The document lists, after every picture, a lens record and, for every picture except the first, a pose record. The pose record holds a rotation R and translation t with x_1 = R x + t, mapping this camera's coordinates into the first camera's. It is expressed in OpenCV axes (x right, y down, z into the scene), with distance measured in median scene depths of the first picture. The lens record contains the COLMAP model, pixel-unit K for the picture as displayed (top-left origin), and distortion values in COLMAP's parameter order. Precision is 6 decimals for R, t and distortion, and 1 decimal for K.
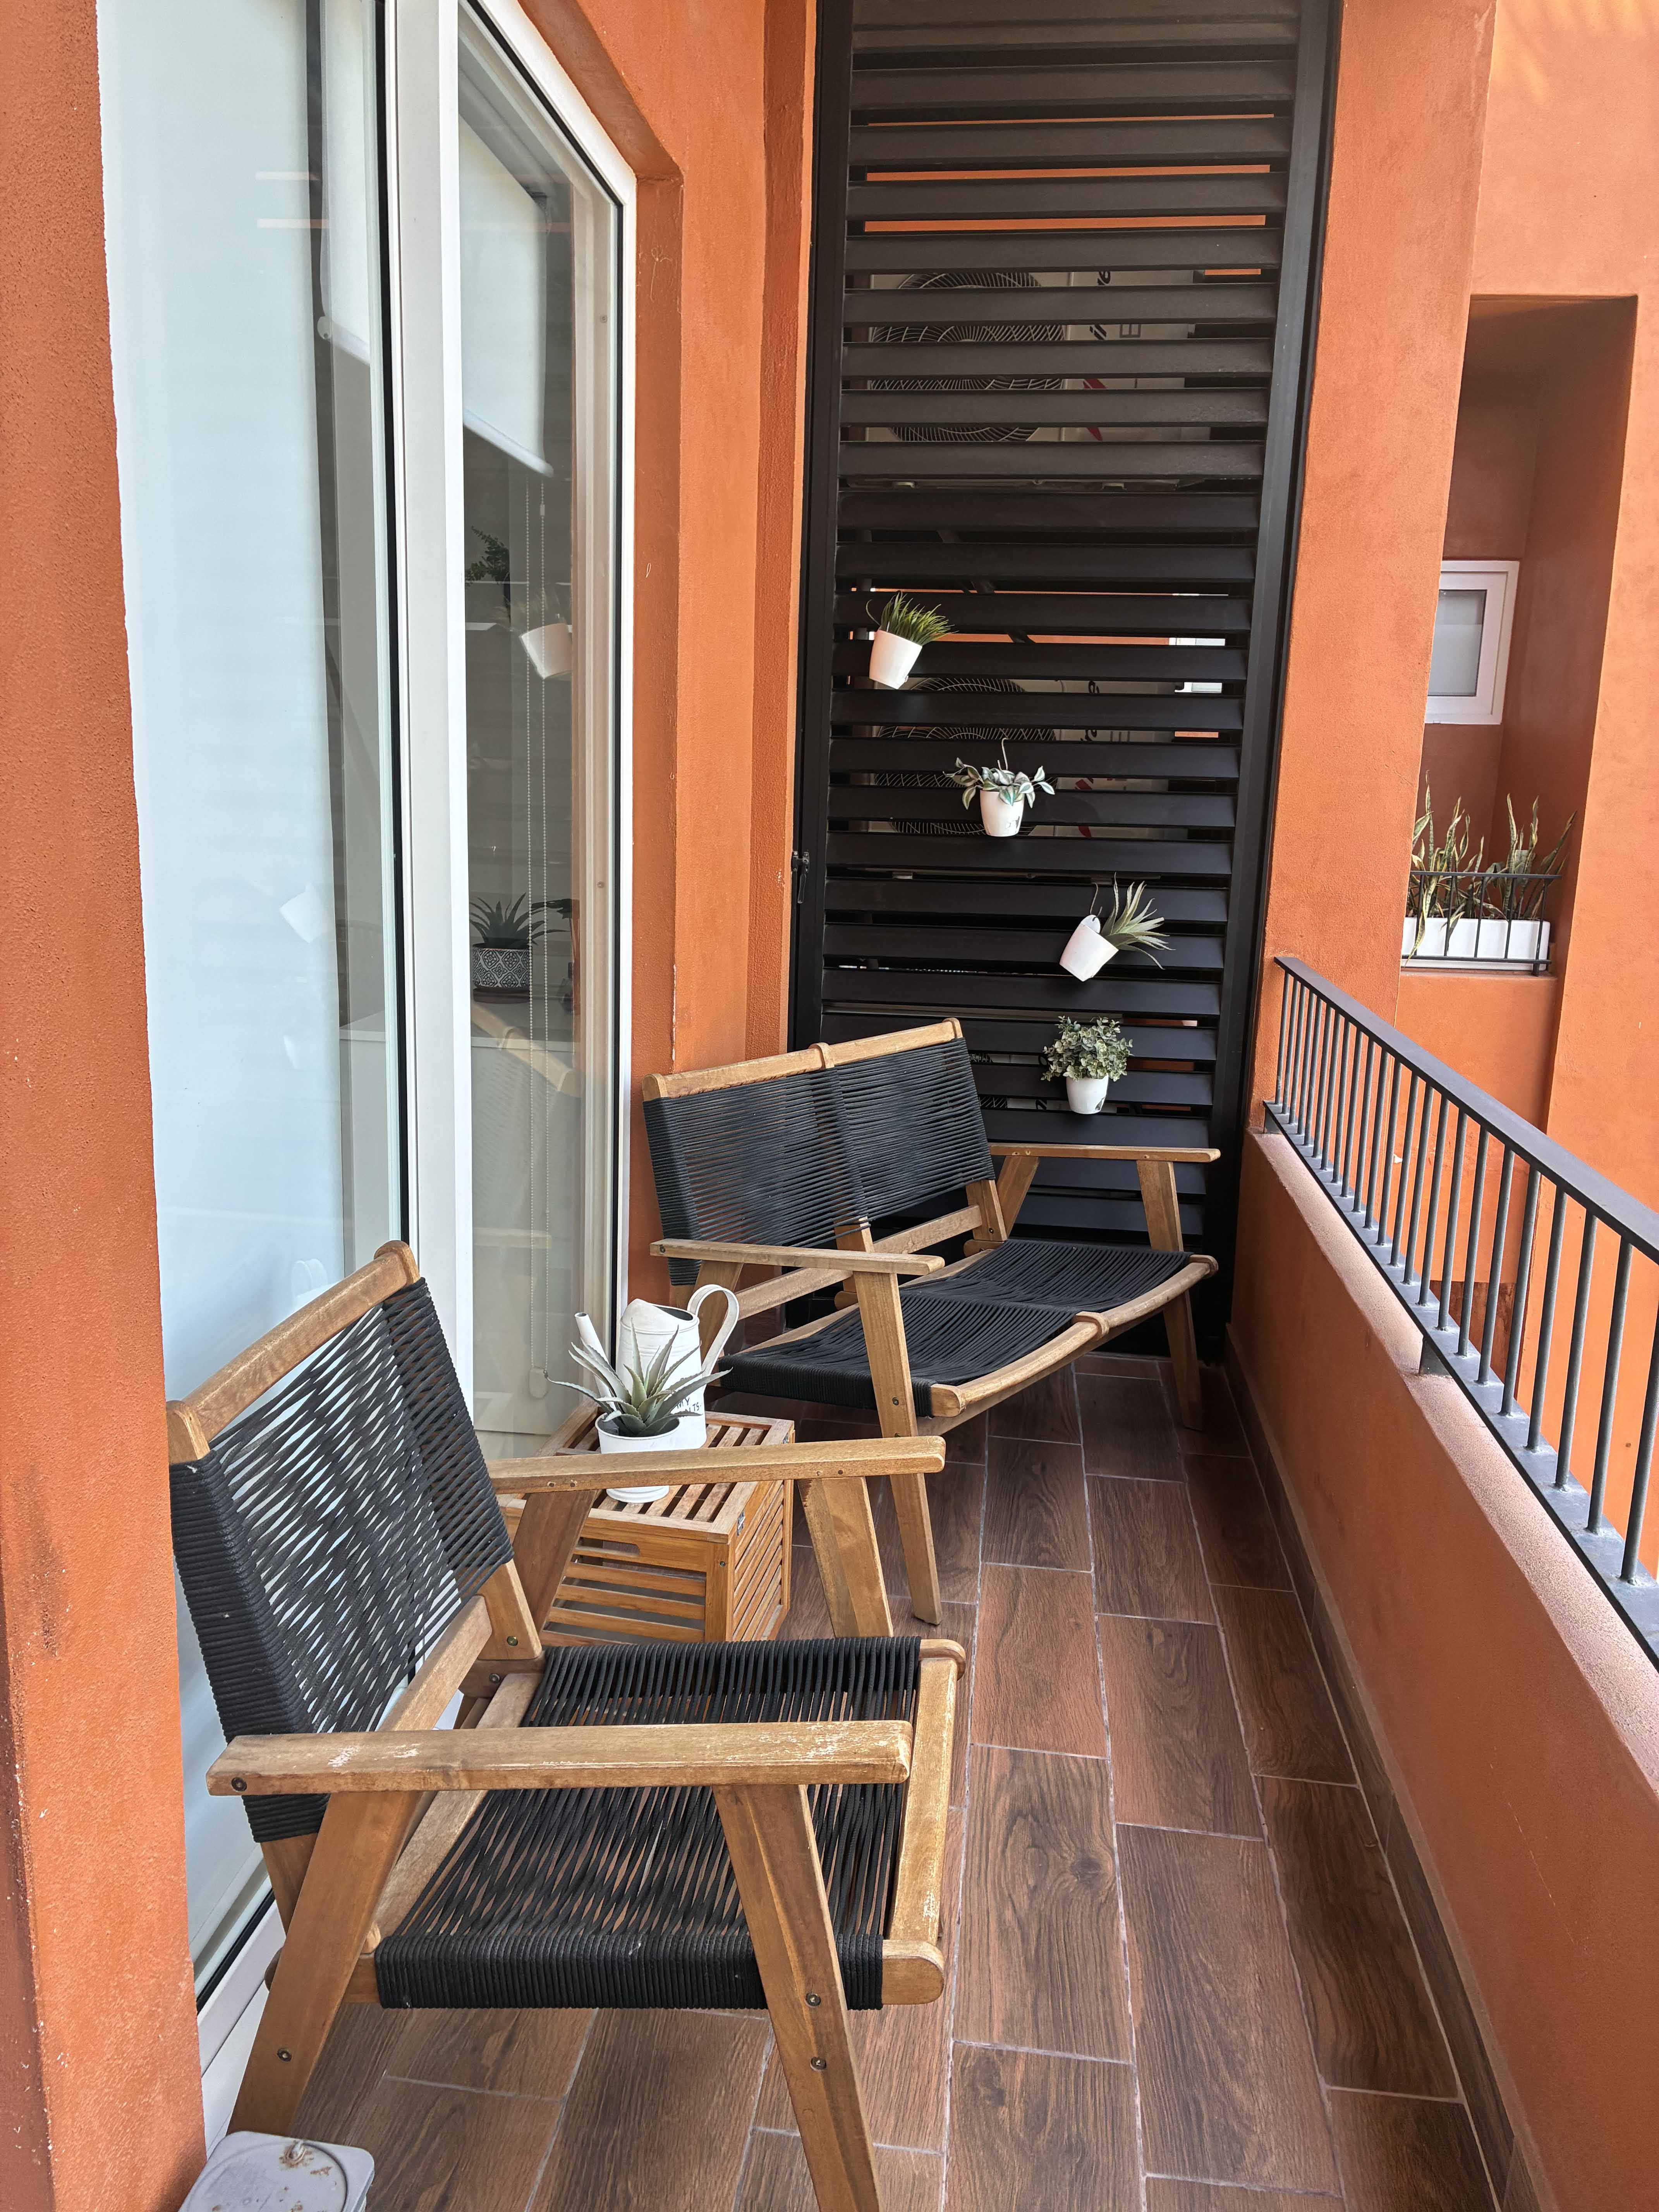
lens RADIAL K [[1678.2, 0, 829.5], [0, 1678.2, 1106.0], [0, 0, 1]] dist [0.060986, -0.142388]
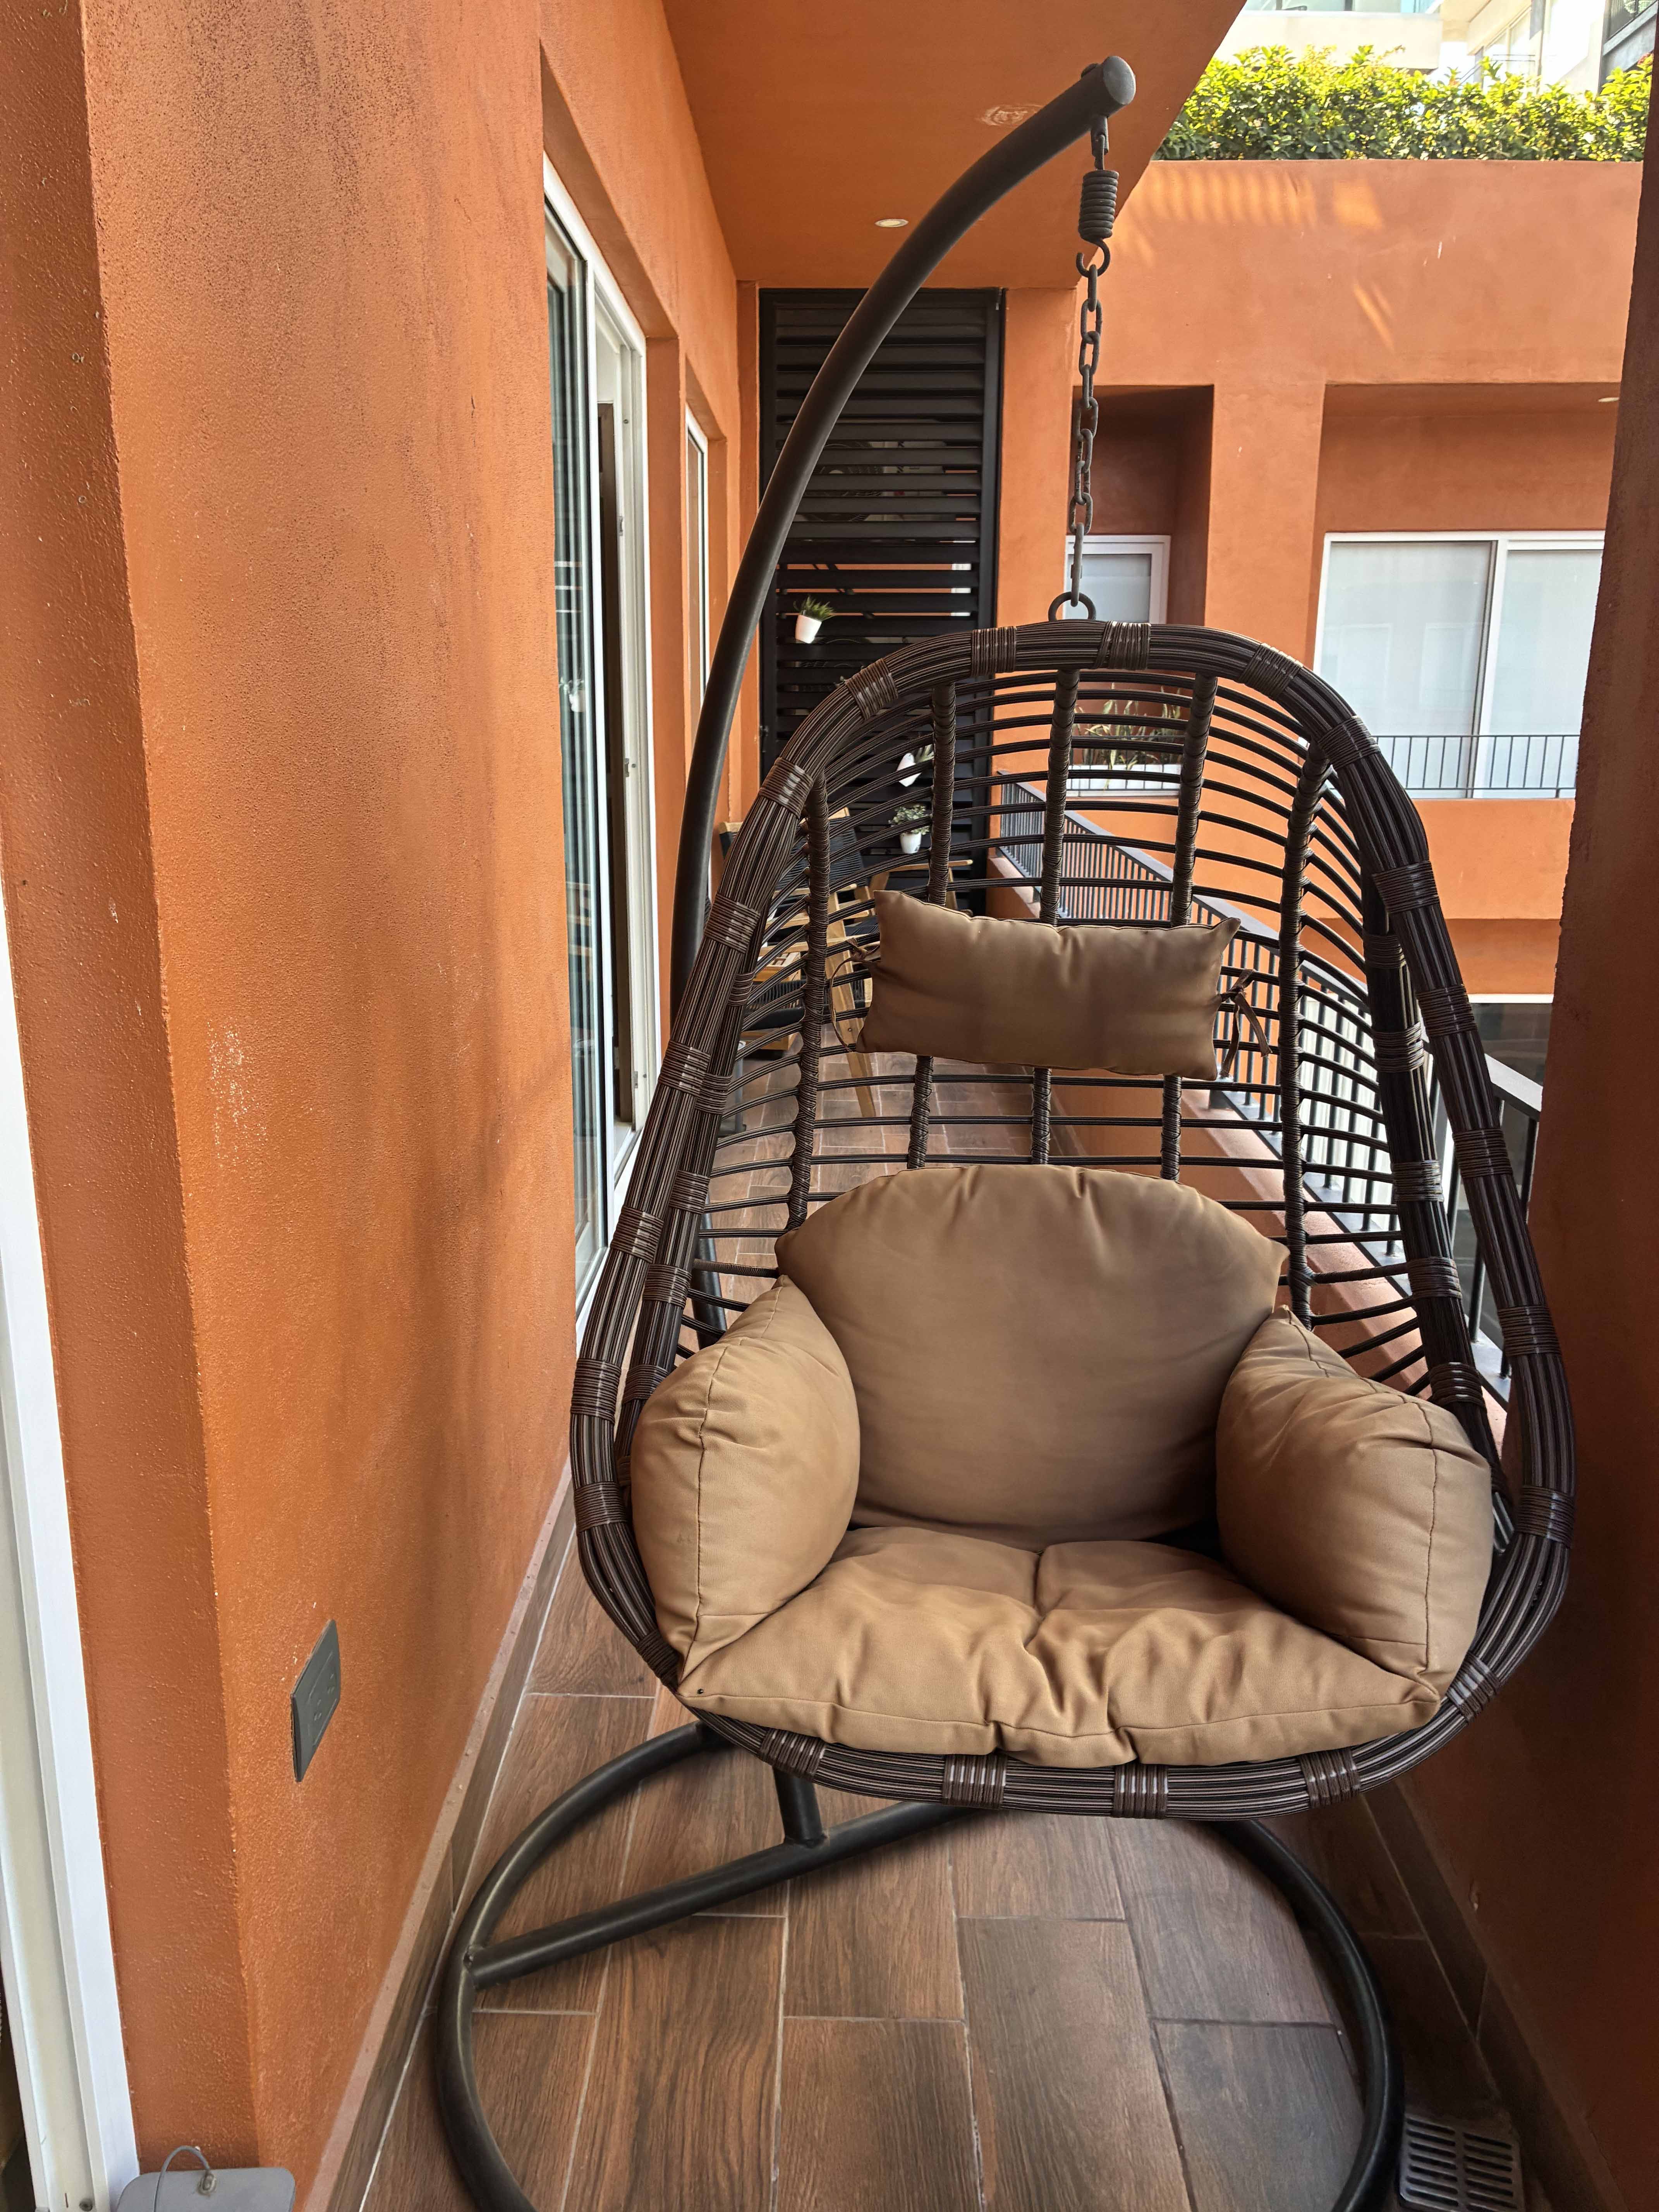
lens RADIAL K [[1678.2, 0, 829.5], [0, 1678.2, 1106.0], [0, 0, 1]] dist [0.060986, -0.142388]
pose [[0.994251, -0.052051, 0.093570, -0.153659], [0.046935, 0.997323, 0.056066, 0.195519], [-0.096238, -0.051352, 0.994033, -1.046131]]
